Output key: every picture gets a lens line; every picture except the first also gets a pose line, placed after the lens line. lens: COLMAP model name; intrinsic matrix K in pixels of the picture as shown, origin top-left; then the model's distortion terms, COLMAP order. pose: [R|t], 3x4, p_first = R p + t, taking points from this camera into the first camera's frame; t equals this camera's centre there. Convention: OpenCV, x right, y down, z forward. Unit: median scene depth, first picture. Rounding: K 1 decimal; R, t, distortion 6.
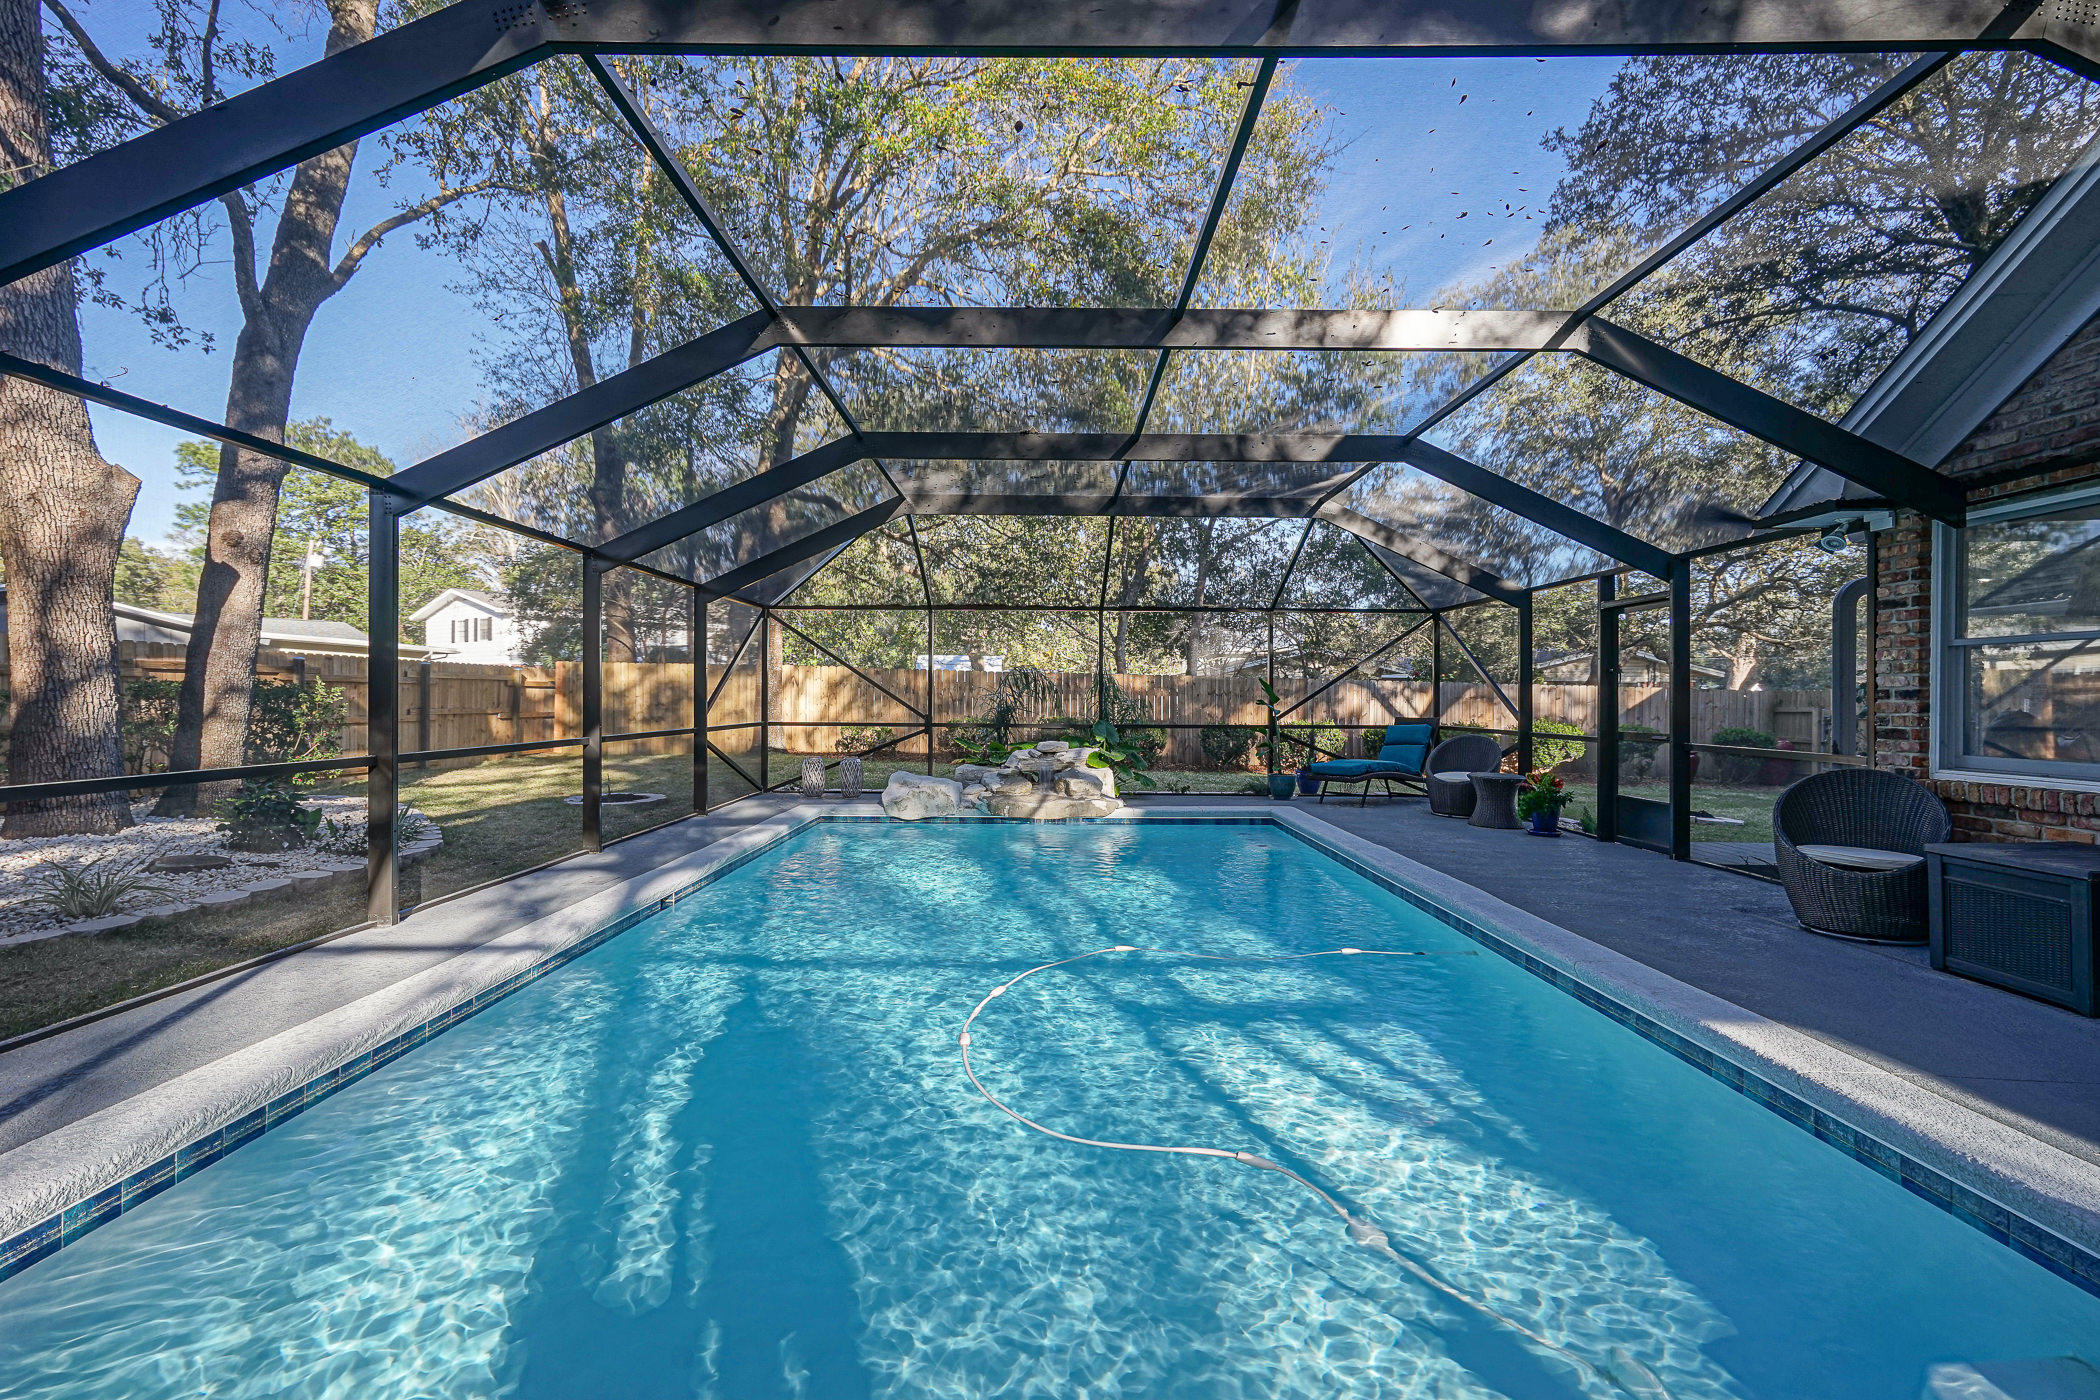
lens RADIAL K [[952.9, 0, 1044.0], [0, 952.9, 694.3], [0, 0, 1]] dist [-0.003893, 0.007639]
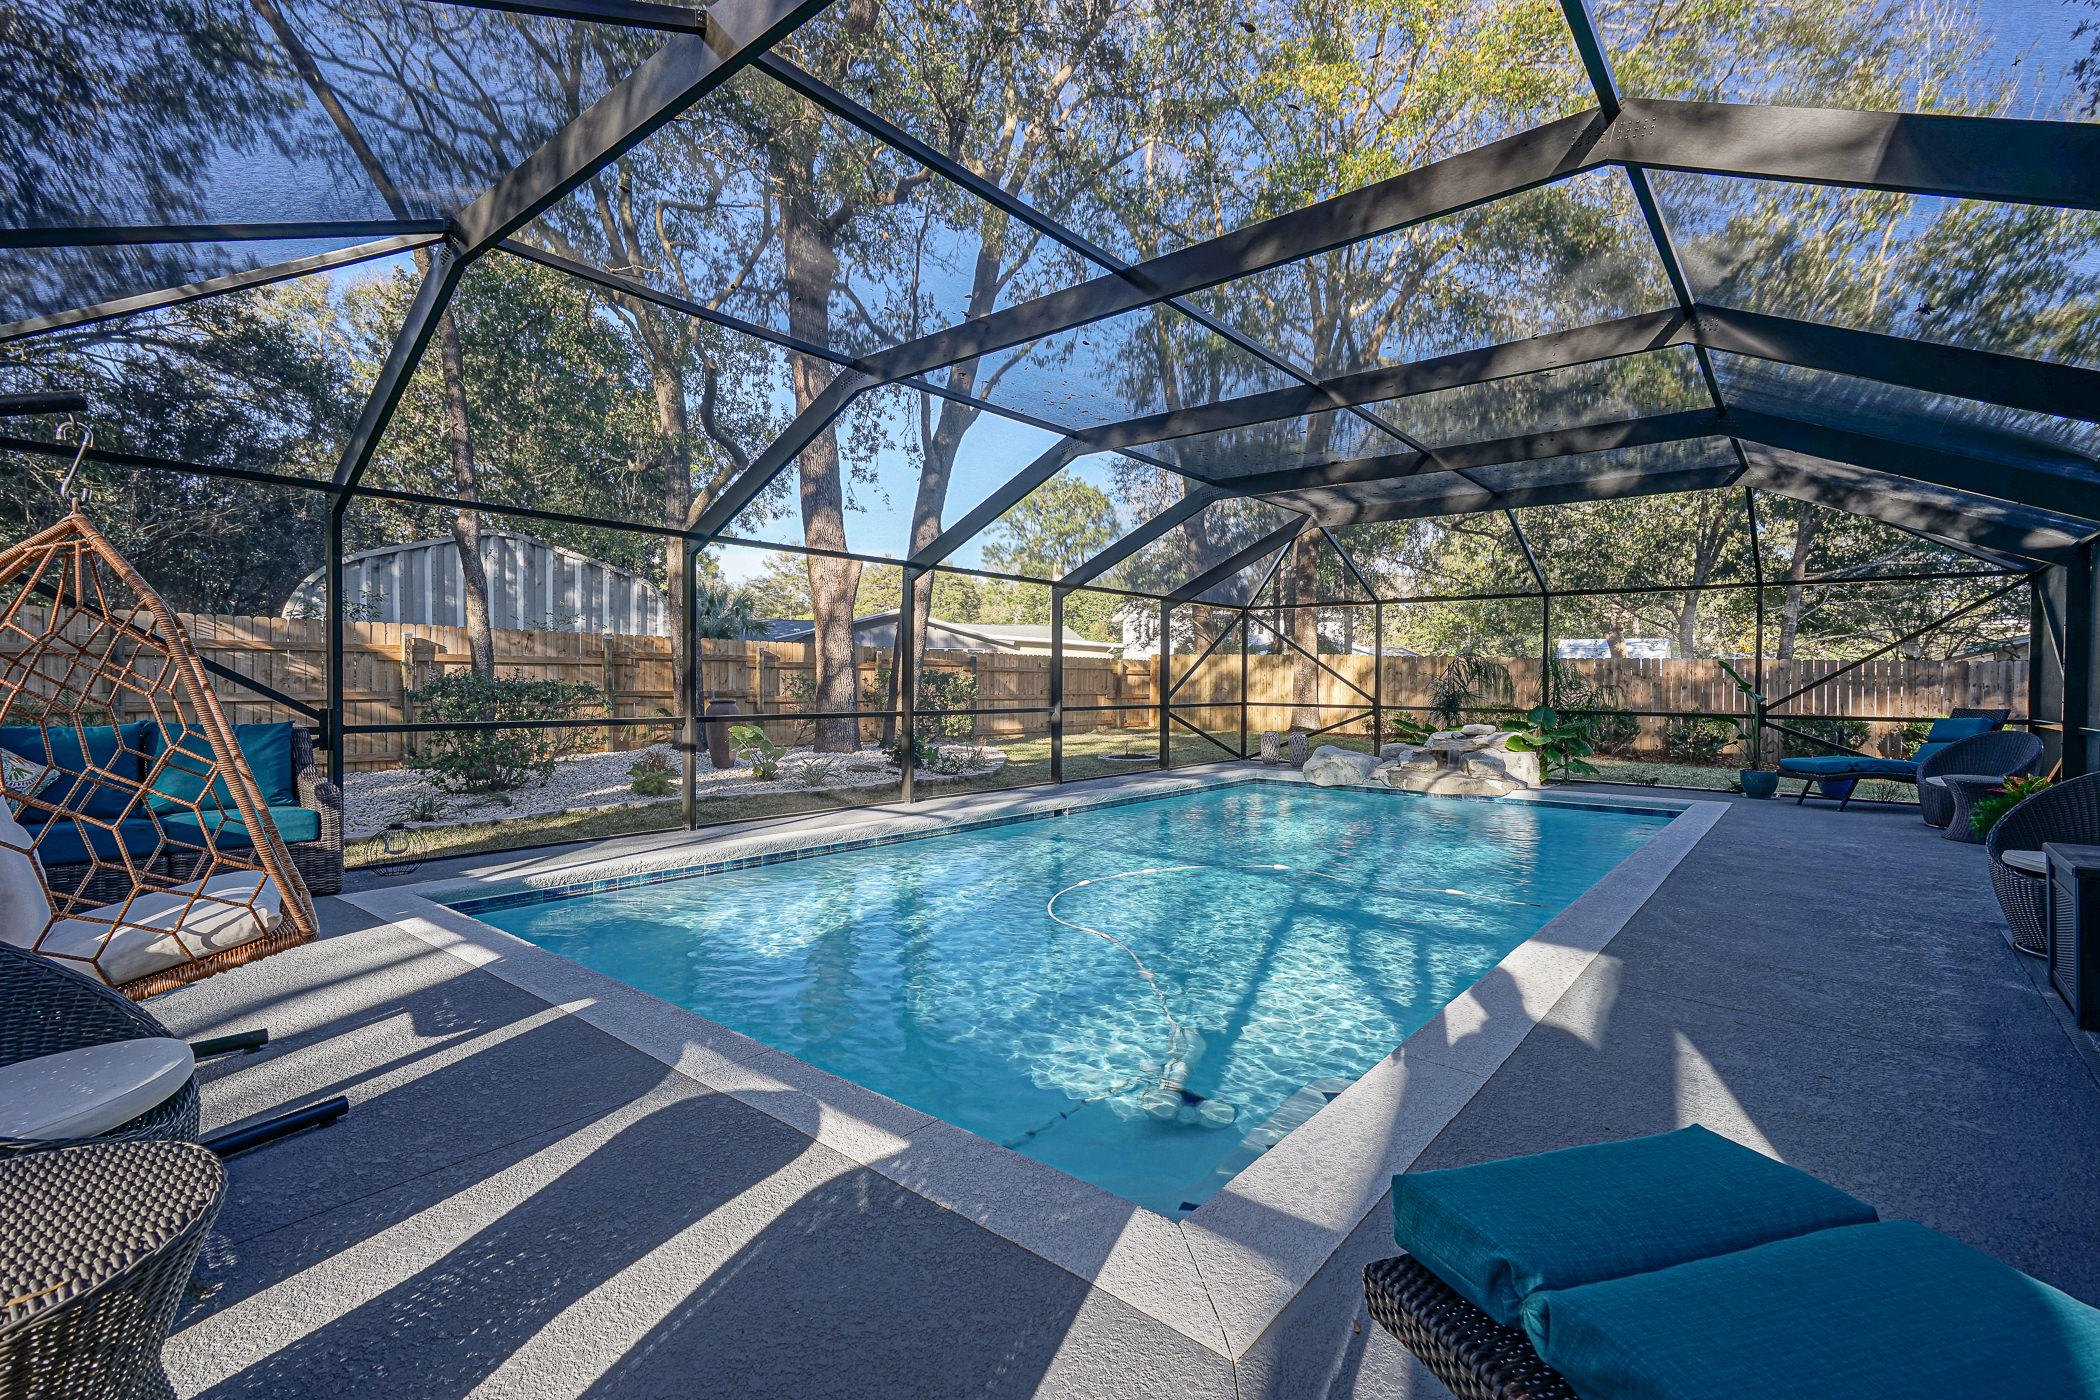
lens RADIAL K [[952.9, 0, 1054.6], [0, 952.9, 699.0], [0, 0, 1]] dist [-0.003893, 0.007639]
pose [[0.776147, 0.010279, -0.630468, 0.341518], [0.002274, 0.999815, 0.019100, -0.001496], [0.630547, -0.016258, 0.775980, -0.133015]]
